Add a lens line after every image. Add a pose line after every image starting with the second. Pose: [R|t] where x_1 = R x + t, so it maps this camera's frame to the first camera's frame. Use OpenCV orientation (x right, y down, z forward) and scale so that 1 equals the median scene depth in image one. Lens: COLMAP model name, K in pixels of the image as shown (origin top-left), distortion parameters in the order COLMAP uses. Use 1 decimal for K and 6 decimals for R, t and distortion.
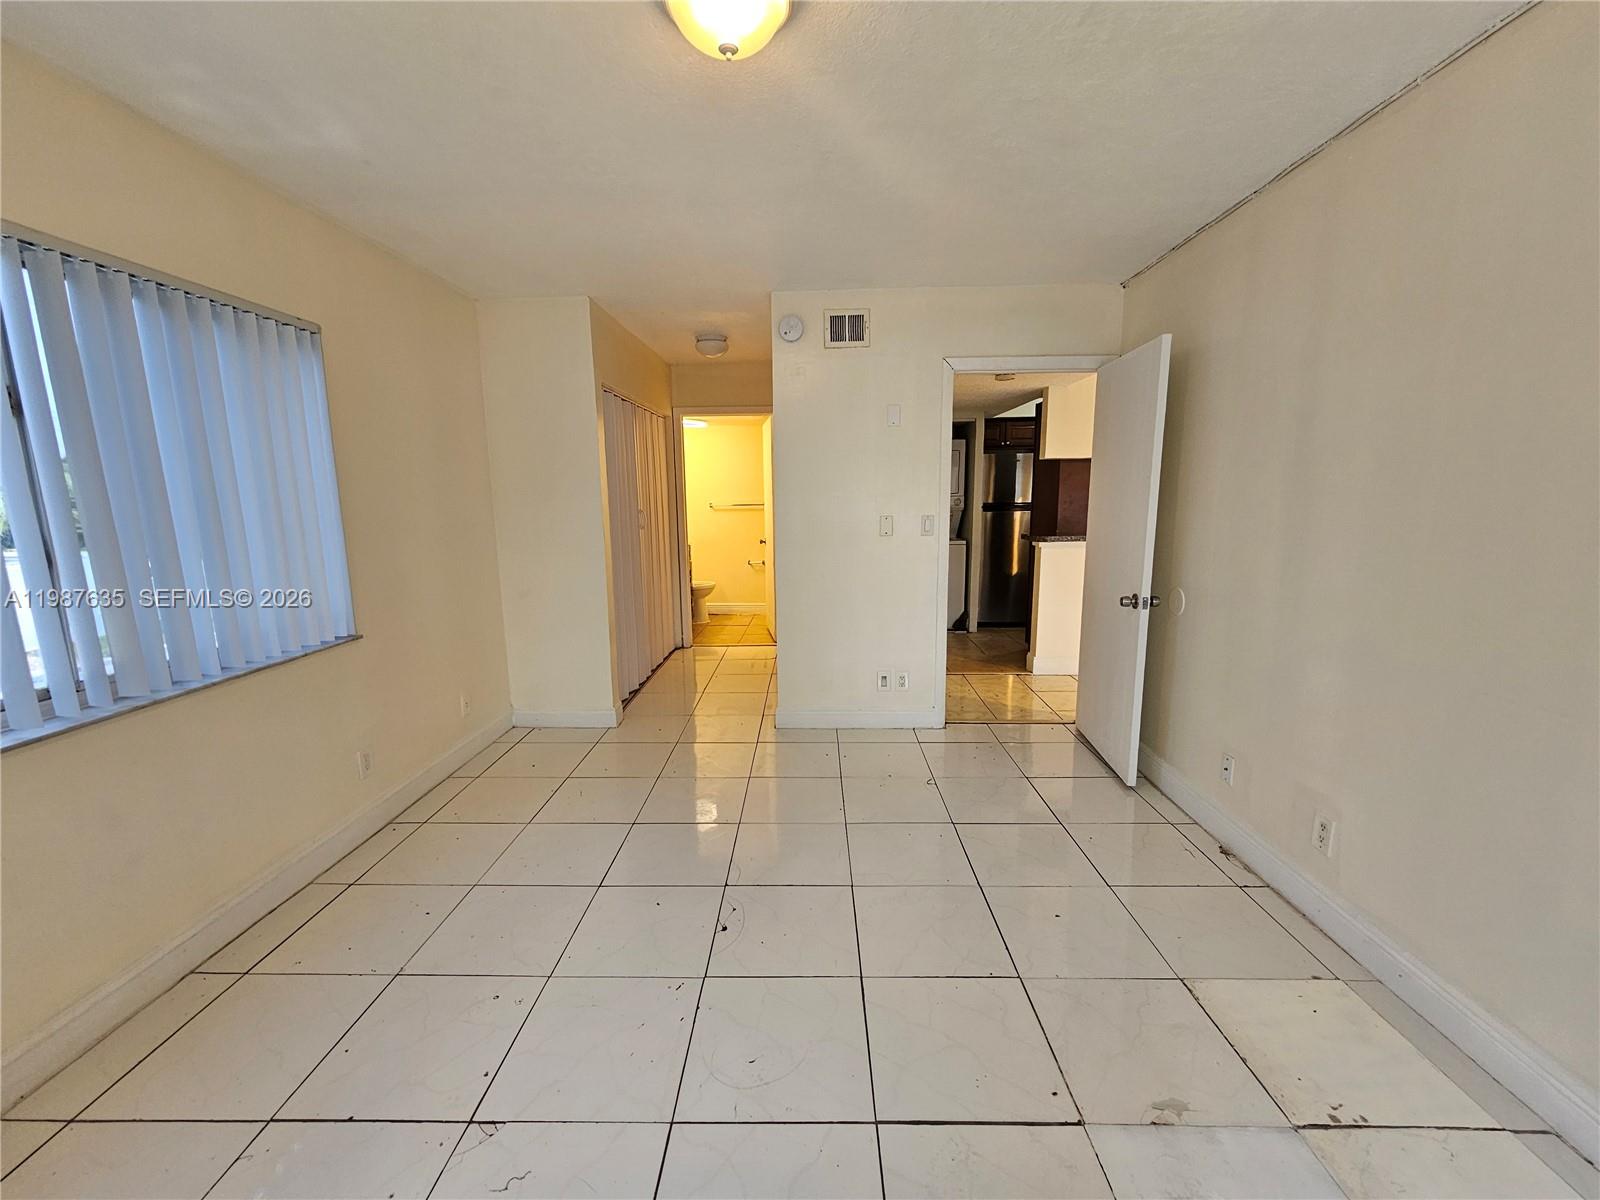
lens RADIAL K [[658.8, 0, 806.0], [0, 658.8, 601.9], [0, 0, 1]] dist [-0.000368, -0.000272]
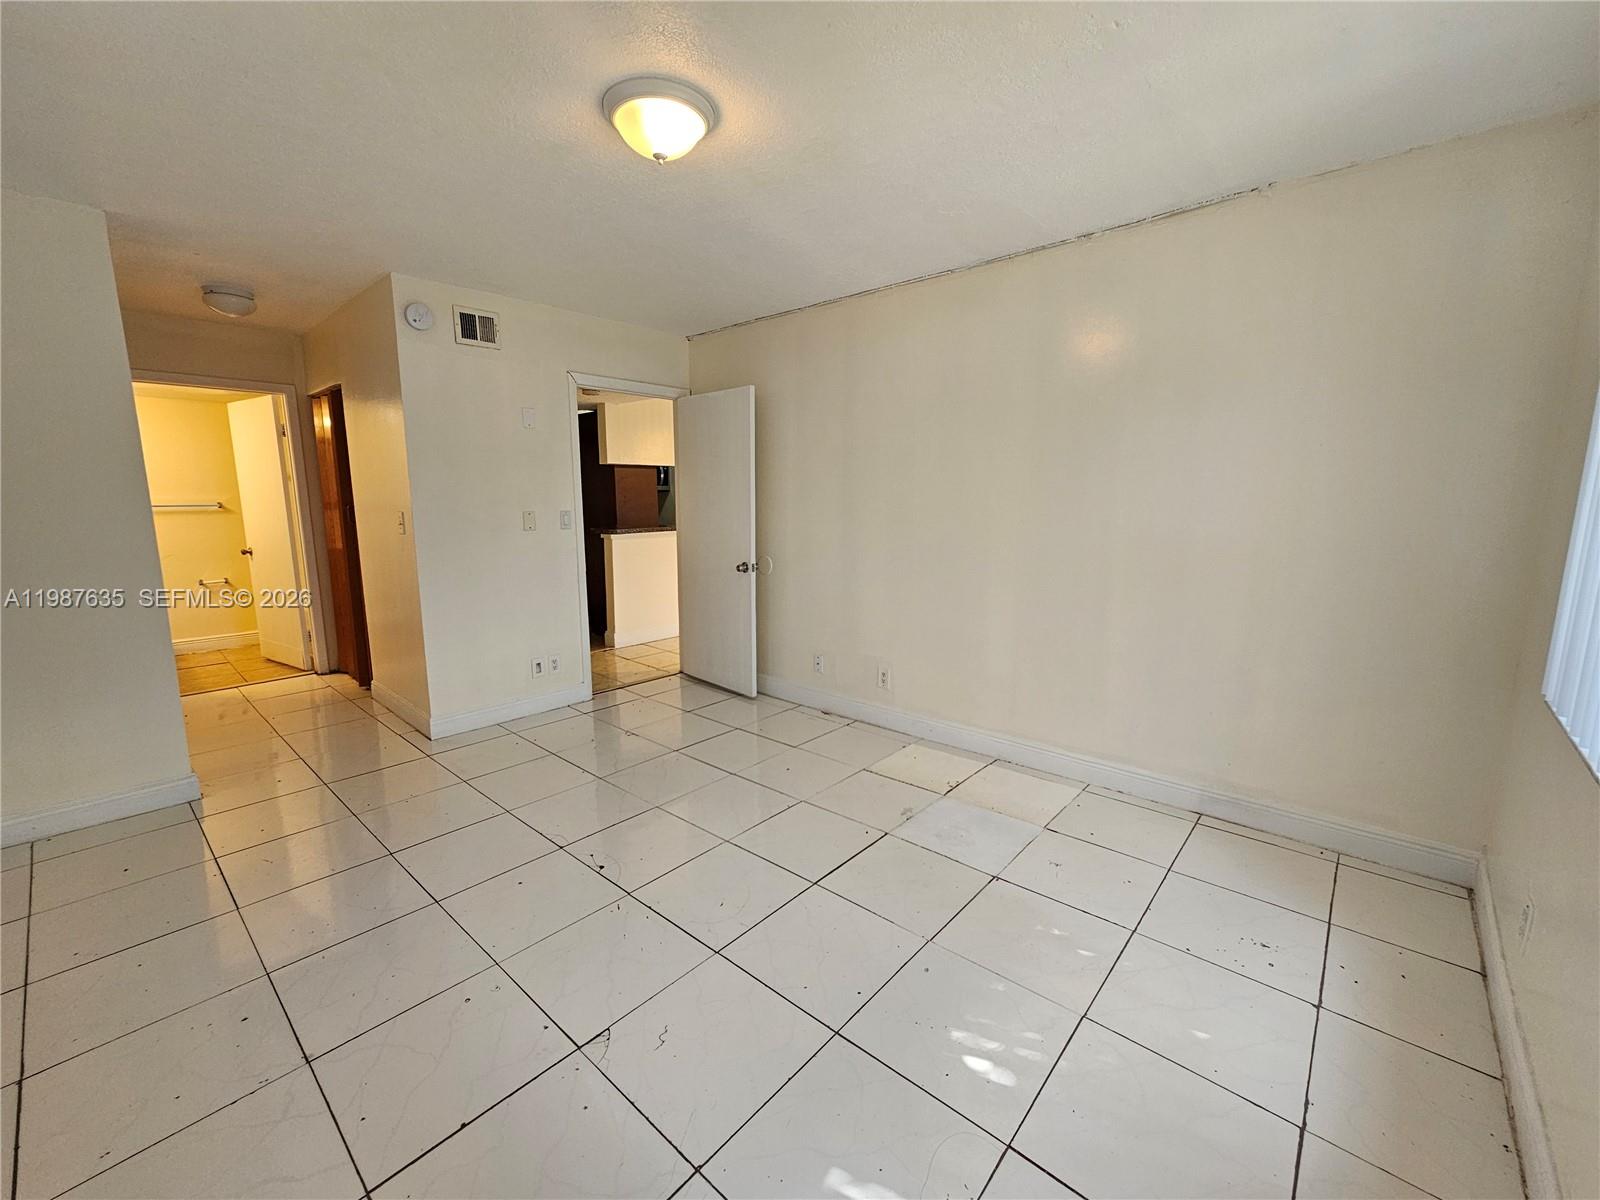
lens RADIAL K [[658.8, 0, 806.0], [0, 658.8, 601.9], [0, 0, 1]] dist [-0.000368, -0.000272]
pose [[0.639992, -0.114395, 0.759819, -0.430787], [0.118841, 0.991693, 0.049206, 0.015446], [-0.759136, 0.058806, 0.648270, -0.022356]]
